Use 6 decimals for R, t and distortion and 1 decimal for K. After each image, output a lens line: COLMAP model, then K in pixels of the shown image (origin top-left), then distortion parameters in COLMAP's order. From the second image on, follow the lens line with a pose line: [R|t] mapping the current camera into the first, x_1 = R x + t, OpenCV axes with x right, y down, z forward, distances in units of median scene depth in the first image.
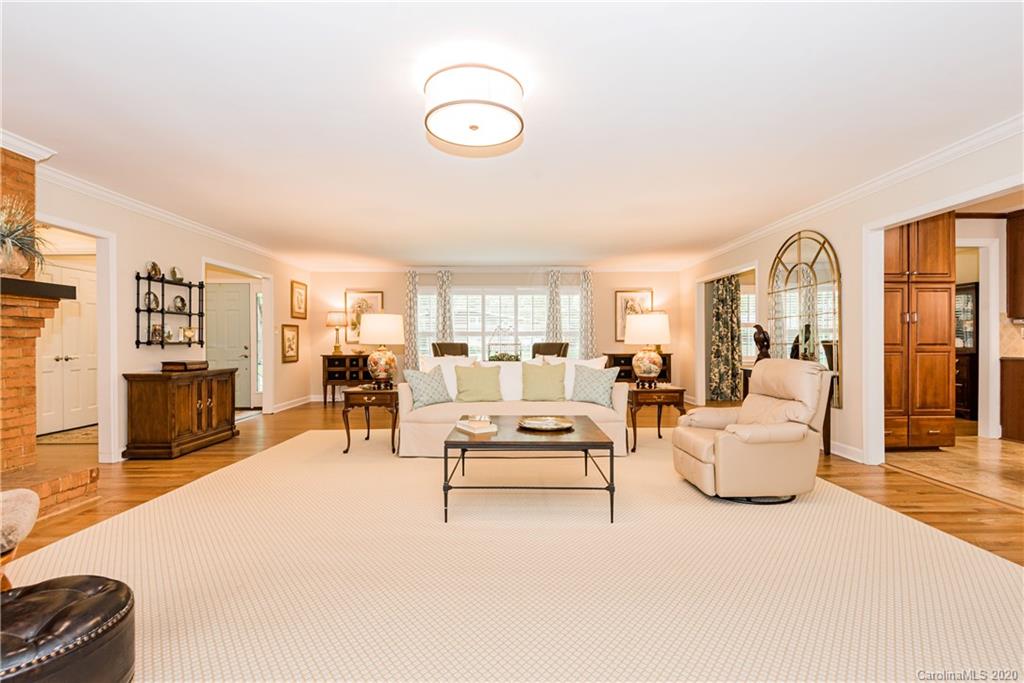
lens RADIAL K [[467.5, 0, 520.0], [0, 467.5, 340.7], [0, 0, 1]] dist [0.023045, -0.011352]
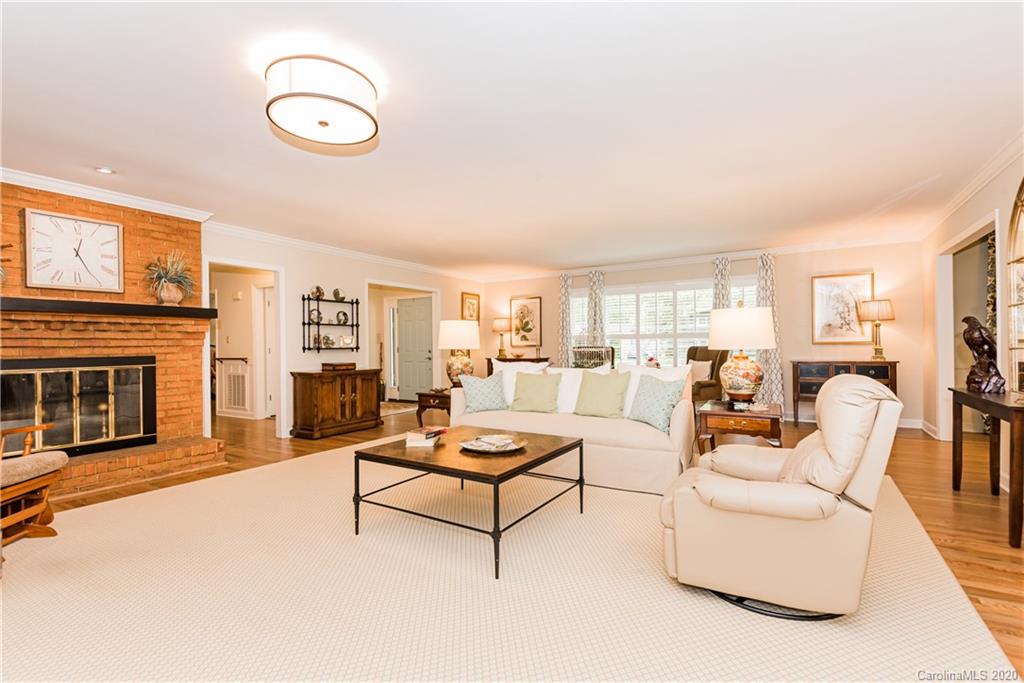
lens RADIAL K [[467.5, 0, 519.4], [0, 467.5, 343.2], [0, 0, 1]] dist [0.023045, -0.011352]
pose [[0.849518, -0.007565, -0.527506, 0.348995], [0.007454, 0.999969, -0.002336, -0.002529], [0.527507, -0.001947, 0.849548, 0.189139]]
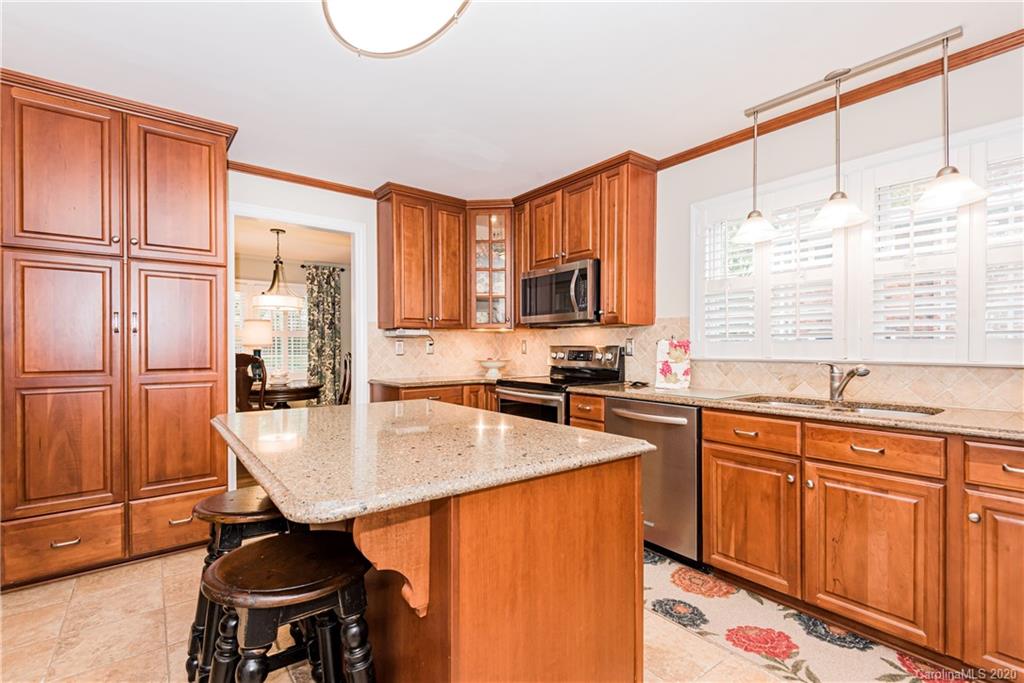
lens RADIAL K [[467.5, 0, 504.0], [0, 467.5, 348.1], [0, 0, 1]] dist [0.023045, -0.011352]
pose [[0.798889, -0.000222, 0.601479, 0.731499], [-0.000147, 1.000000, 0.000565, -0.016692], [-0.601479, -0.000540, 0.798888, 0.259675]]
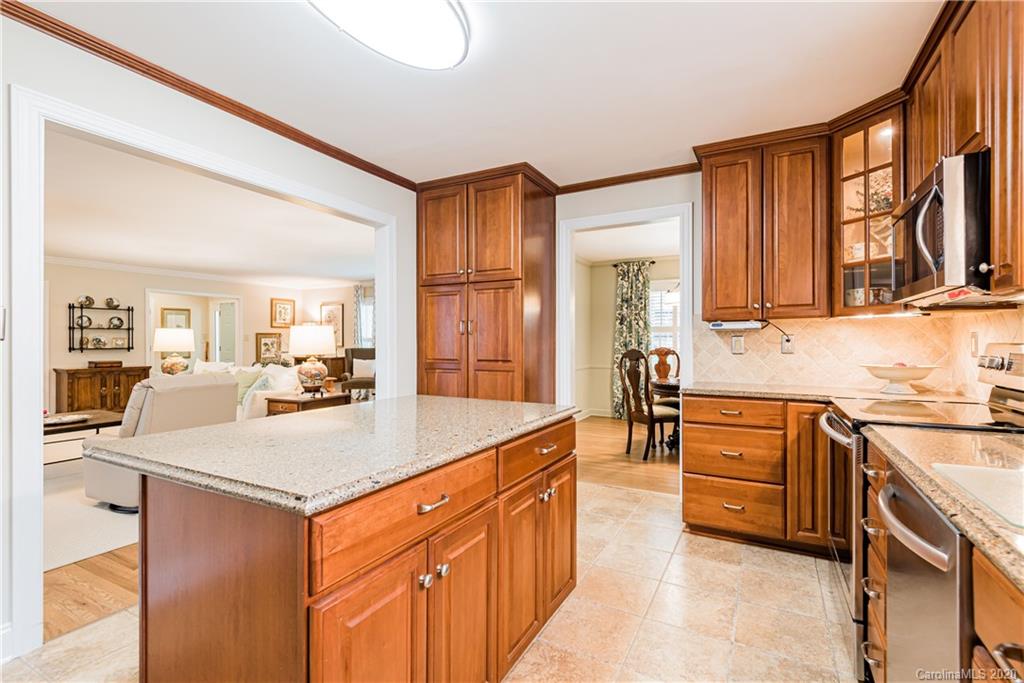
lens RADIAL K [[467.5, 0, 511.1], [0, 467.5, 343.1], [0, 0, 1]] dist [0.023045, -0.011352]
pose [[0.877348, 0.003569, -0.479842, 1.103438], [-0.001385, 0.999987, 0.004906, -0.021824], [0.479853, -0.003639, 0.877341, 0.299065]]
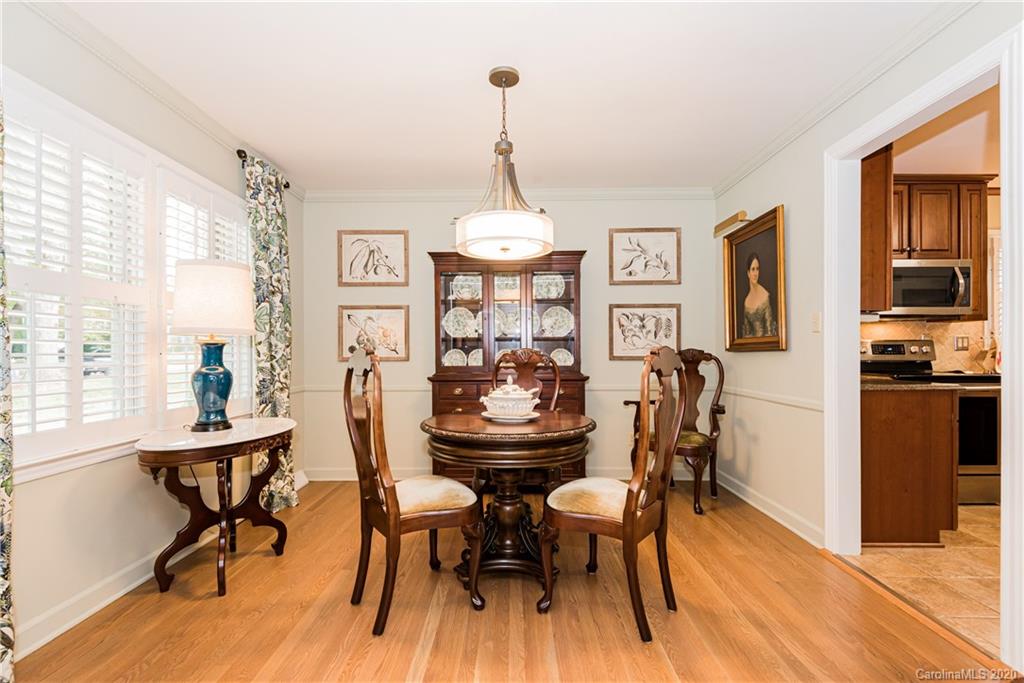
lens RADIAL K [[467.5, 0, 506.2], [0, 467.5, 349.0], [0, 0, 1]] dist [0.023045, -0.011352]
pose [[0.017243, 0.008179, 0.999818, 0.505619], [0.003268, 0.999961, -0.008236, -0.001592], [-0.999846, 0.003409, 0.017215, 1.341959]]
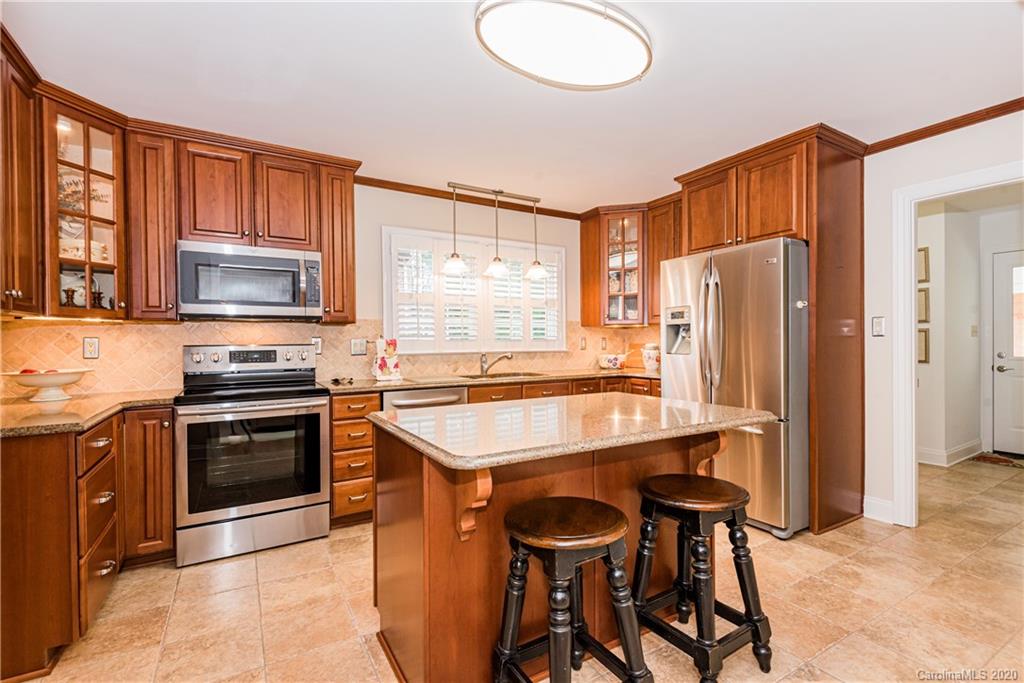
lens RADIAL K [[467.5, 0, 507.6], [0, 467.5, 346.7], [0, 0, 1]] dist [0.023045, -0.011352]
pose [[-0.495963, -0.005715, 0.868325, 0.569972], [0.011043, 0.999856, 0.012888, -0.021829], [-0.868273, 0.015981, -0.495829, 0.776941]]
